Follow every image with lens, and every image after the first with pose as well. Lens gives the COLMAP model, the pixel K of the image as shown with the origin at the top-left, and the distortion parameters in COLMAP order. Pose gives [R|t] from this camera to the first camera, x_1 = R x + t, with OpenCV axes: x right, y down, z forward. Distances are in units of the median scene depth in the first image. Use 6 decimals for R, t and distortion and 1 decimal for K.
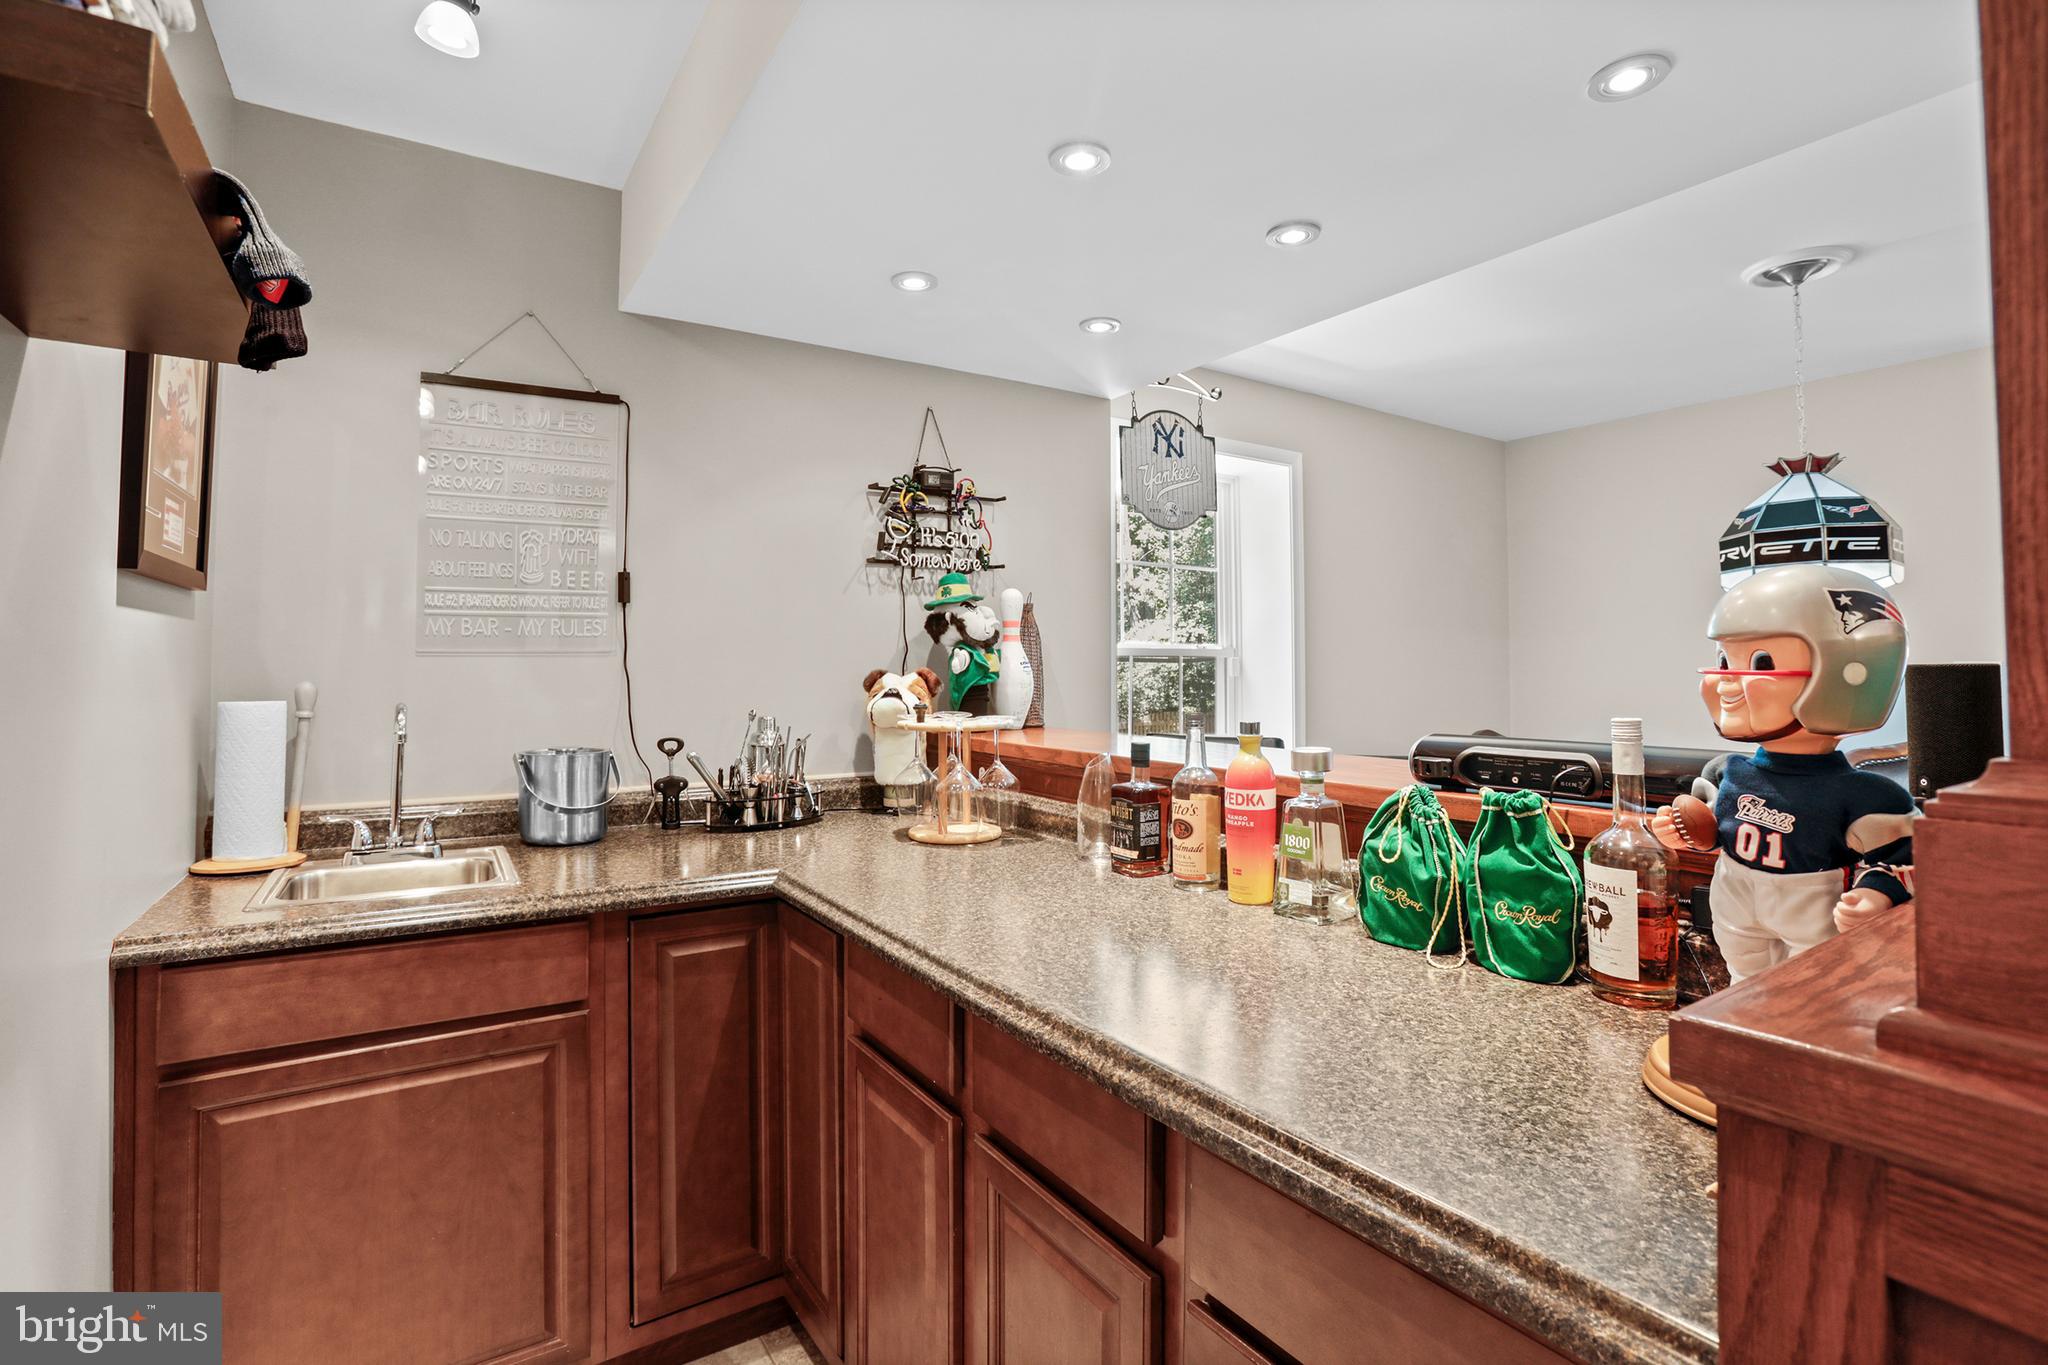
lens RADIAL K [[910.6, 0, 1026.0], [0, 910.6, 637.2], [0, 0, 1]] dist [-0.001688, -0.000059]
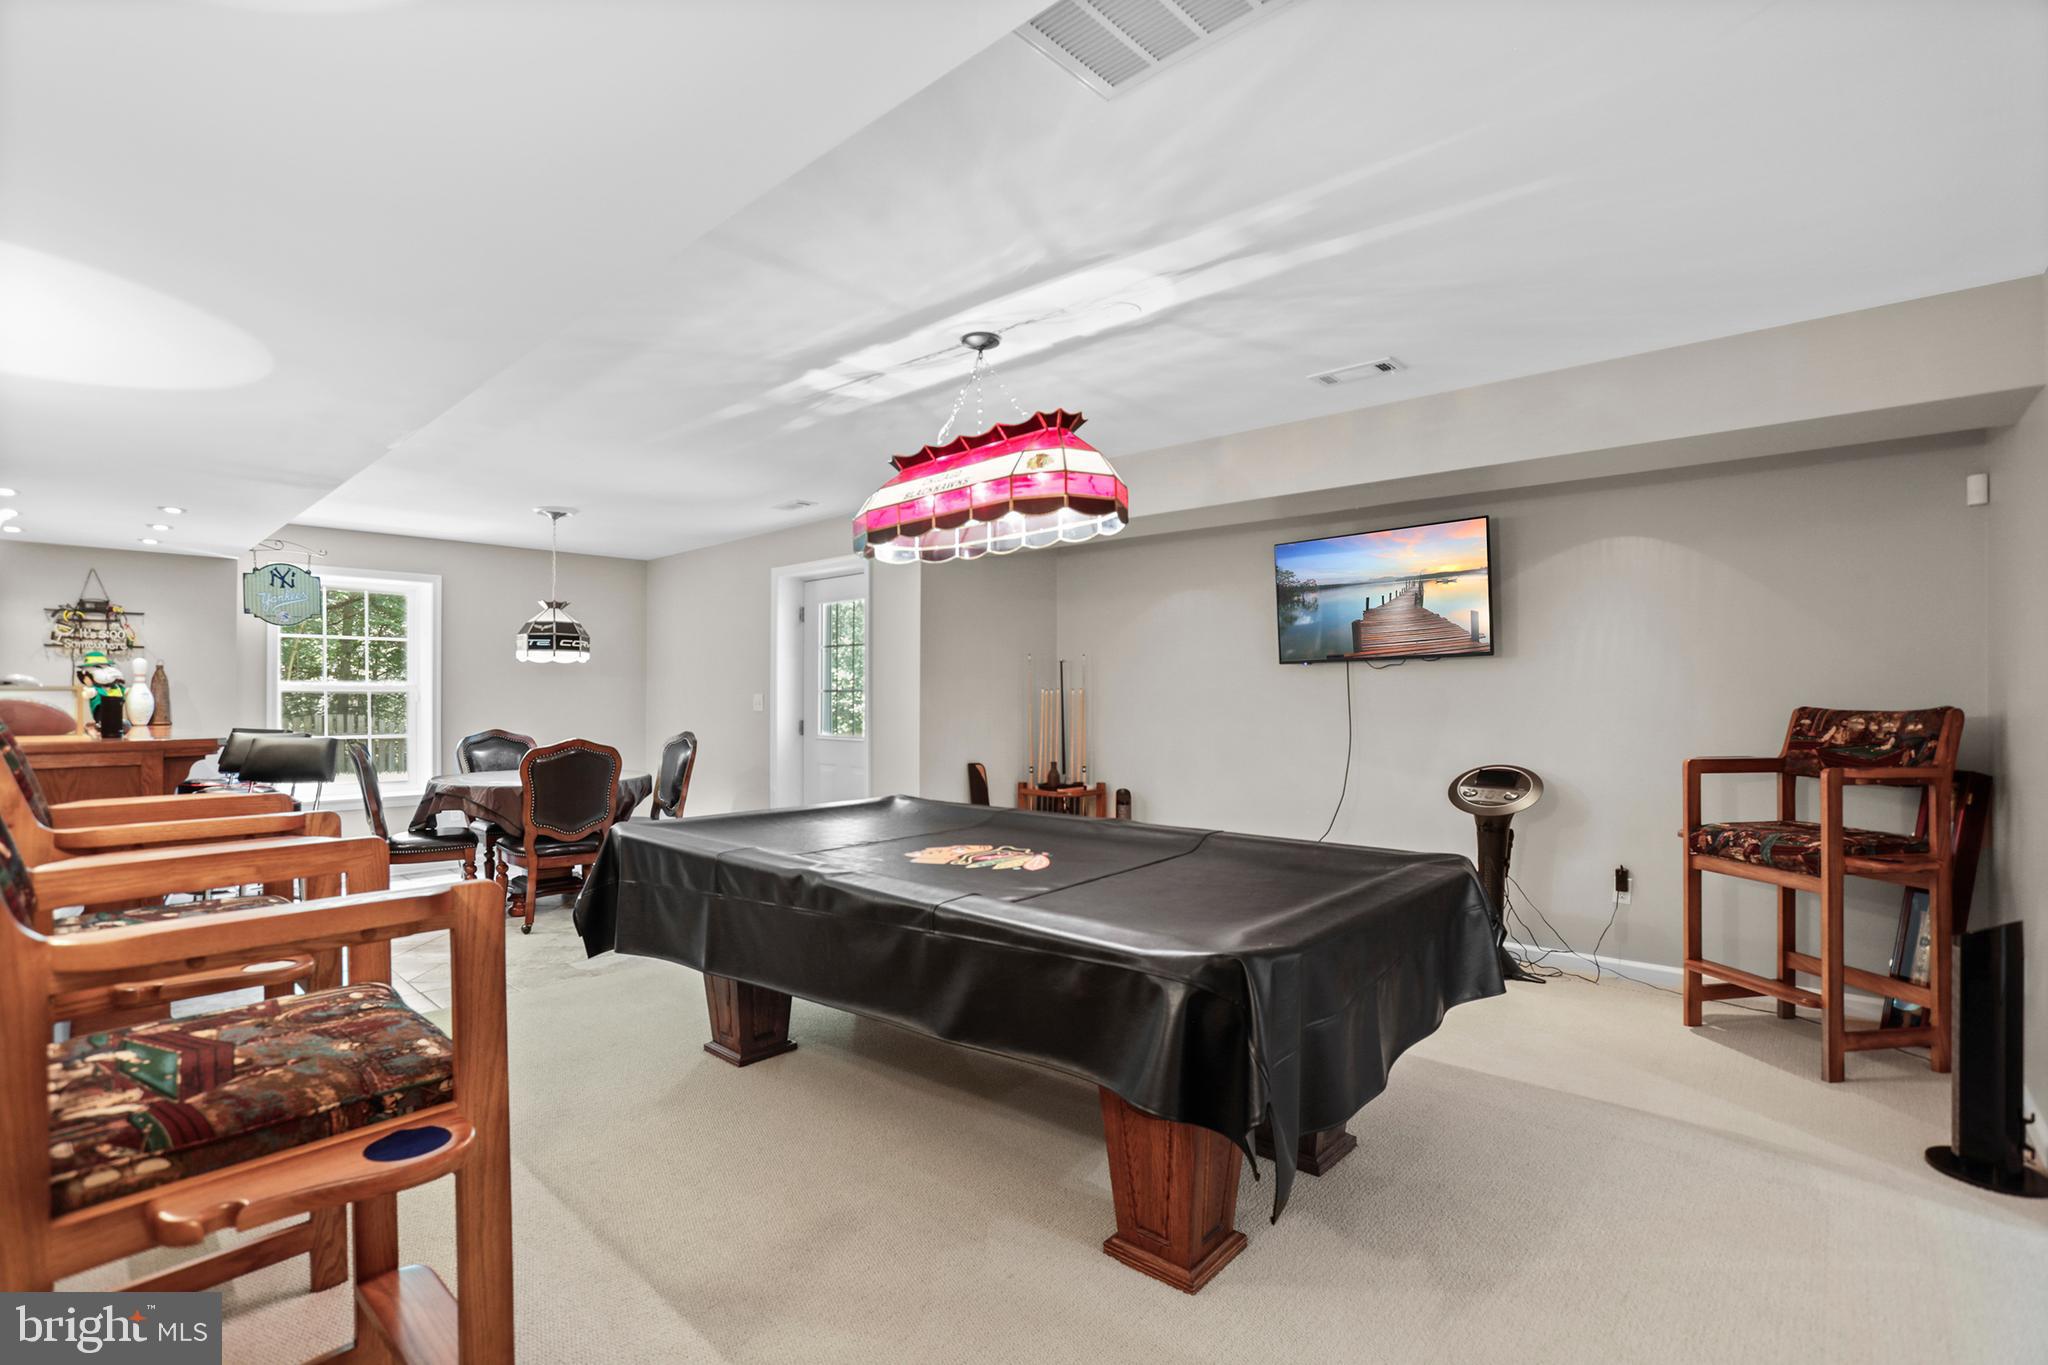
lens RADIAL K [[937.1, 0, 1002.2], [0, 937.1, 691.5], [0, 0, 1]] dist [-0.102241, 0.047984]
pose [[0.980562, 0.005121, 0.196142, 1.506224], [-0.009203, 0.999760, 0.019905, -0.036134], [-0.195993, -0.021323, 0.980373, -1.357353]]
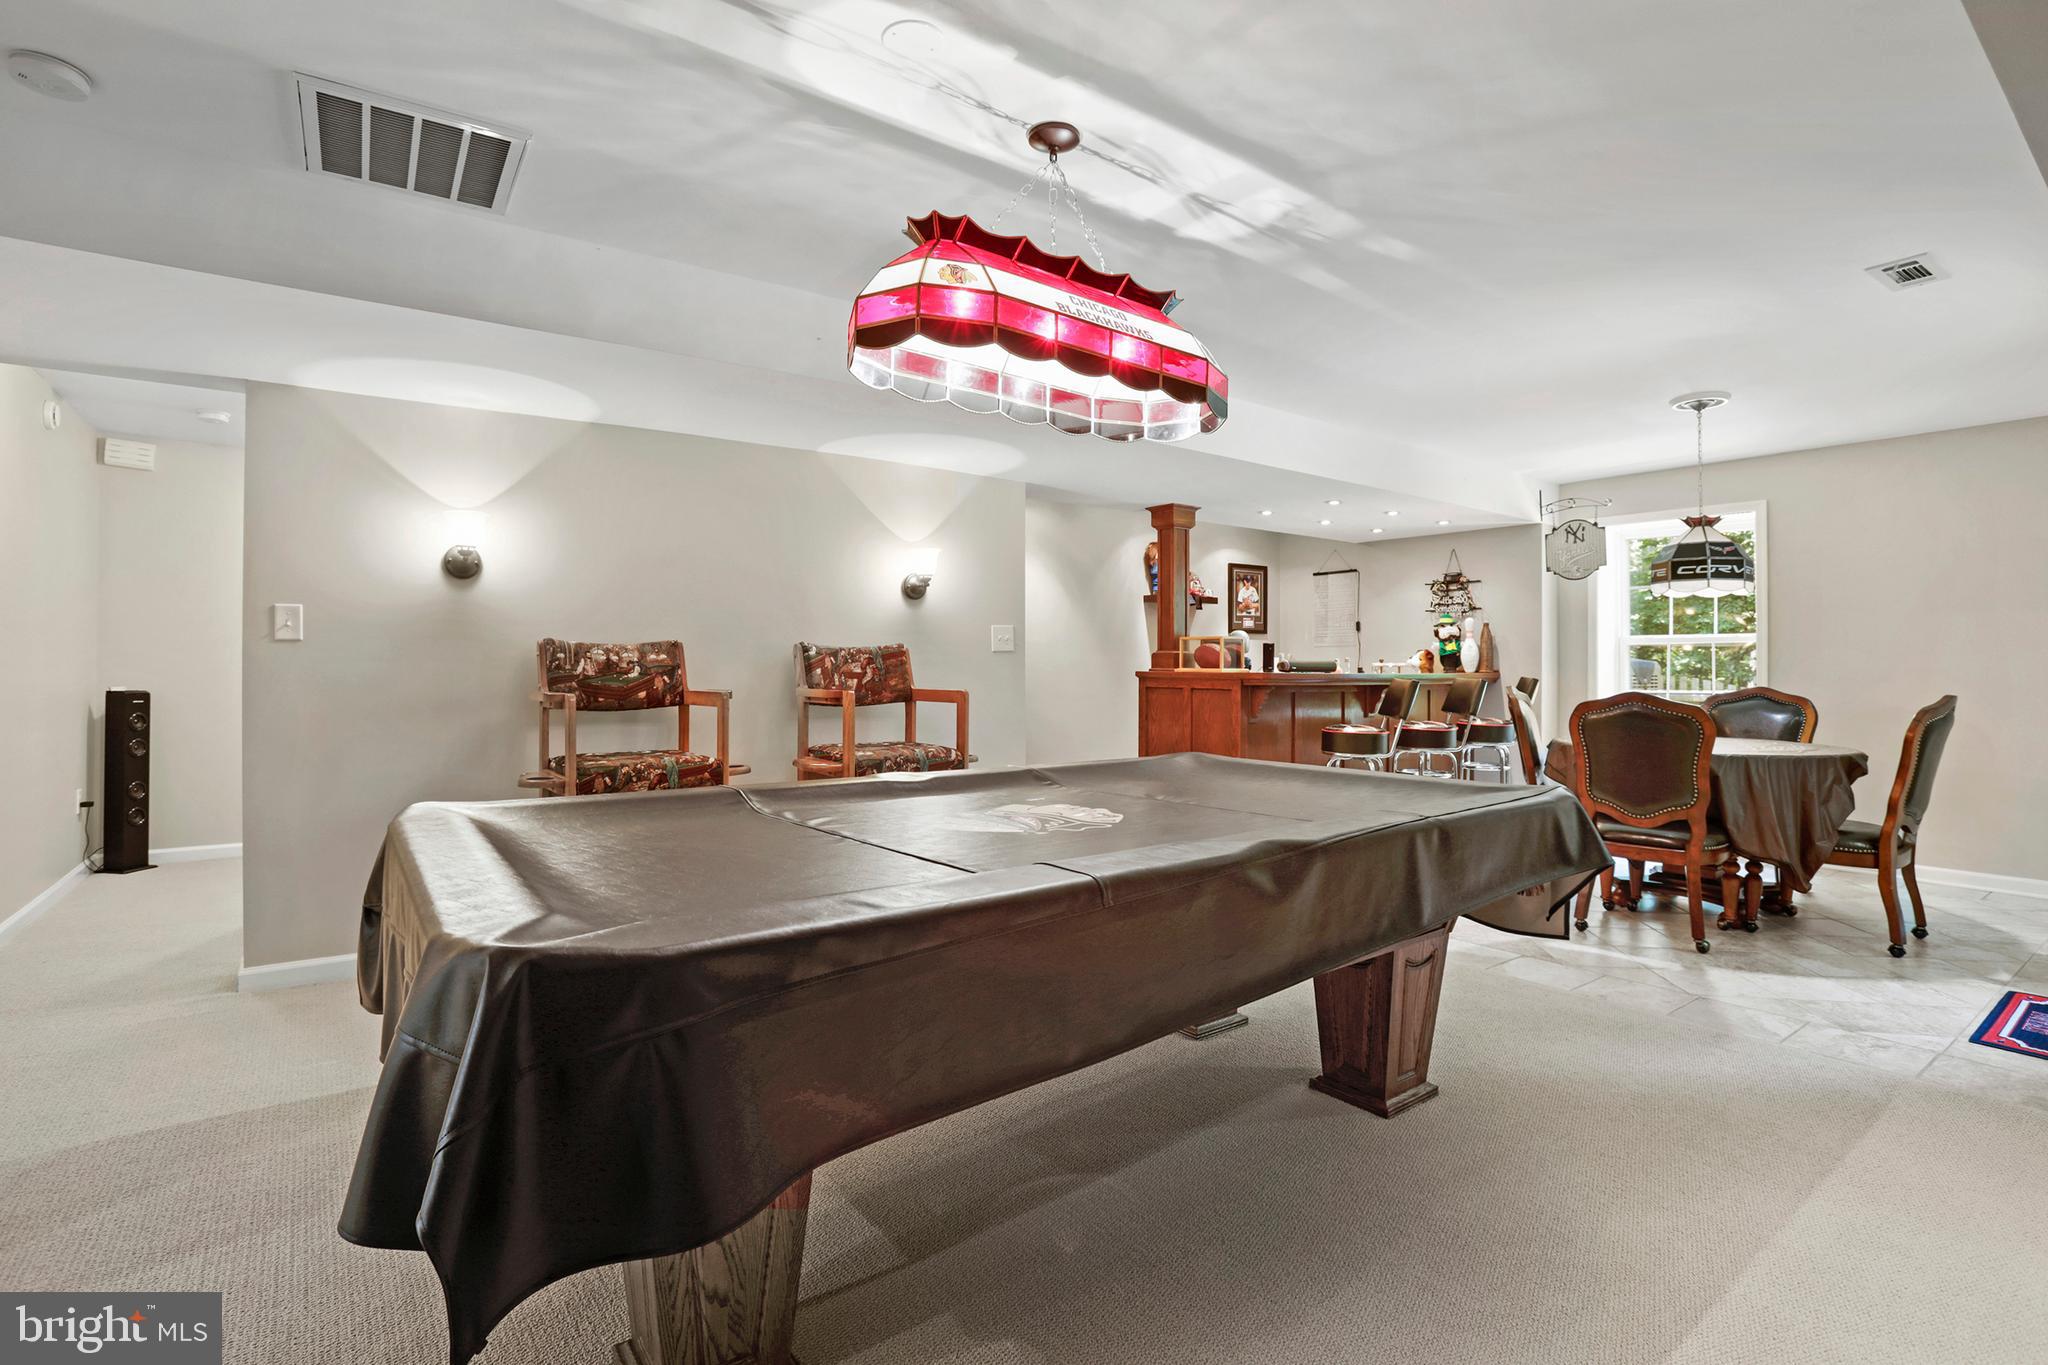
lens RADIAL K [[958.8, 0, 1024.0], [0, 958.8, 682.5], [0, 0, 1]] dist [-0.032568, 0.000132]
pose [[0.009061, 0.022618, -0.999703, 2.616207], [0.014073, 0.999642, 0.022744, 0.048943], [0.999860, -0.014275, 0.008740, -0.263349]]
